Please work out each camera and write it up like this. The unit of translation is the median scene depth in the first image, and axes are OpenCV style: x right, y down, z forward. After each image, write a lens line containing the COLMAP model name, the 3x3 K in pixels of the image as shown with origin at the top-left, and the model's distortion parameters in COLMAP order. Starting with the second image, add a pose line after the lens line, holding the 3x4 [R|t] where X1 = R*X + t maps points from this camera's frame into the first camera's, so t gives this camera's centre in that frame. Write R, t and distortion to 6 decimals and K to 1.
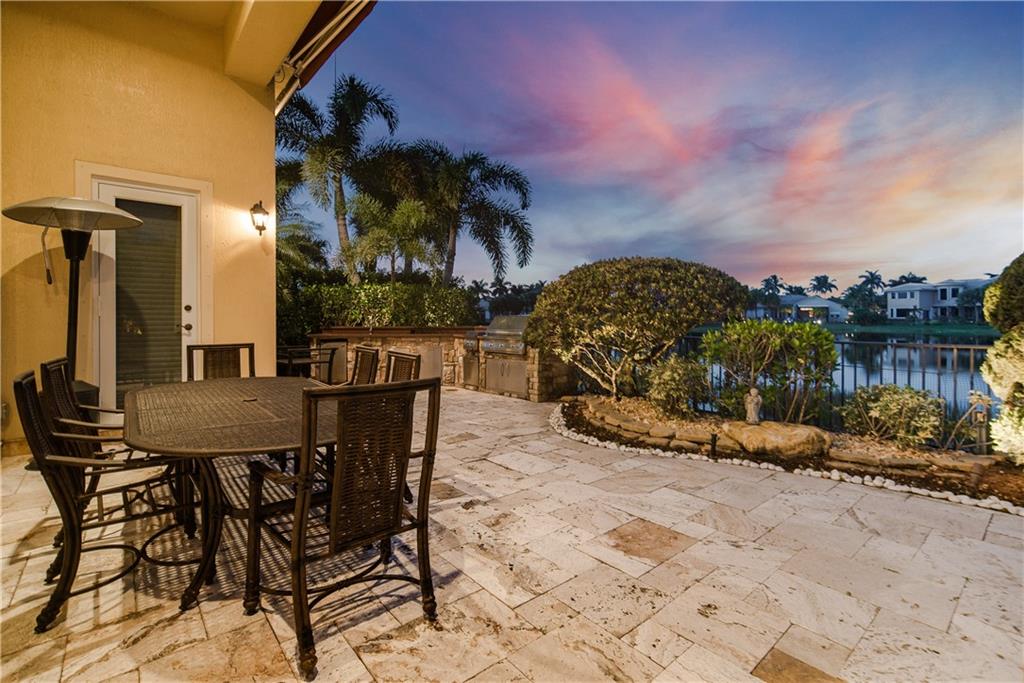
lens RADIAL K [[435.9, 0, 475.3], [0, 435.9, 312.2], [0, 0, 1]] dist [0.006229, 0.000467]
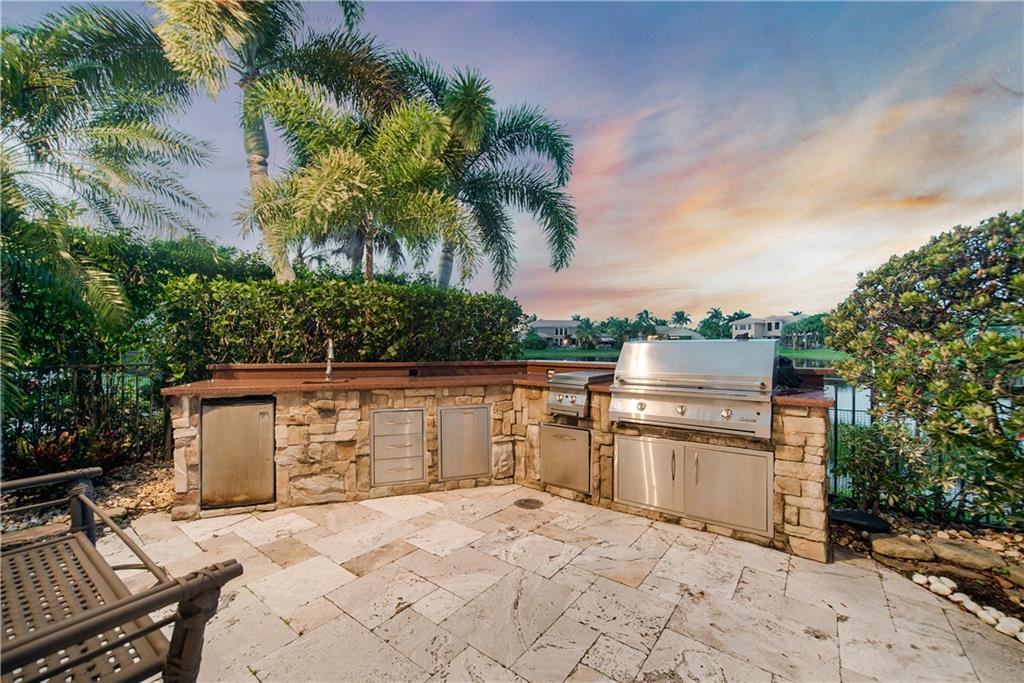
lens RADIAL K [[418.8, 0, 512.0], [0, 418.8, 341.5], [0, 0, 1]] dist [-0.000256, 0.000477]
pose [[0.966560, 0.004208, 0.256407, -0.185110], [-0.005185, 0.999982, 0.003134, 0.006321], [-0.256390, -0.004359, 0.966564, 0.576603]]
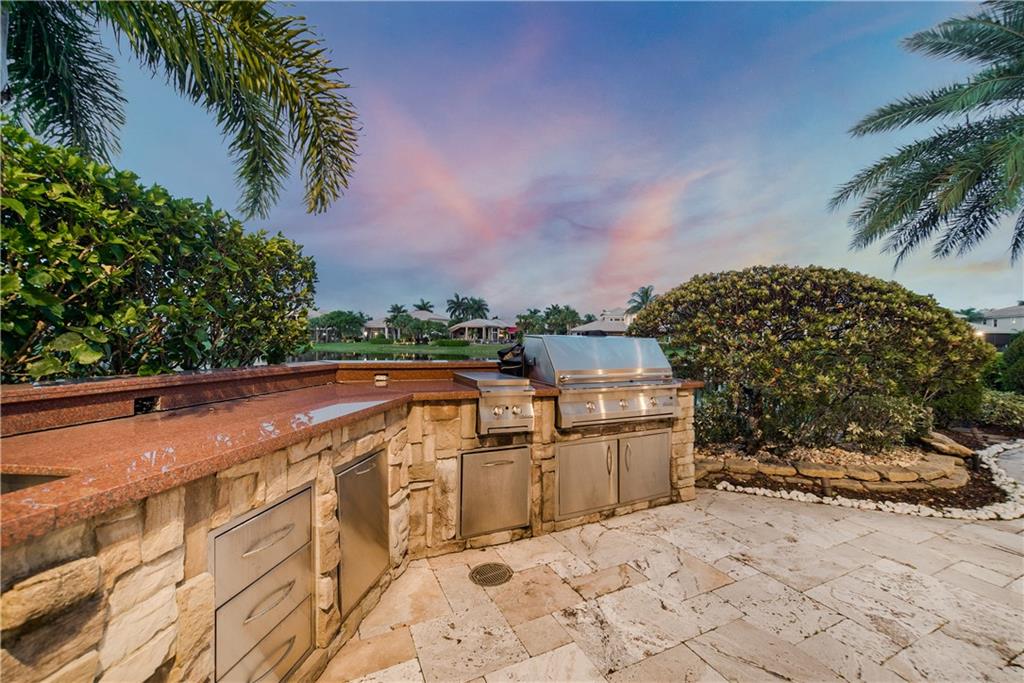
lens RADIAL K [[418.8, 0, 512.0], [0, 418.8, 341.5], [0, 0, 1]] dist [-0.000256, 0.000477]
pose [[0.176574, 0.006713, 0.984264, -0.345672], [-0.029462, 0.999565, -0.001532, 0.013467], [-0.983846, -0.028728, 0.176695, 0.937671]]
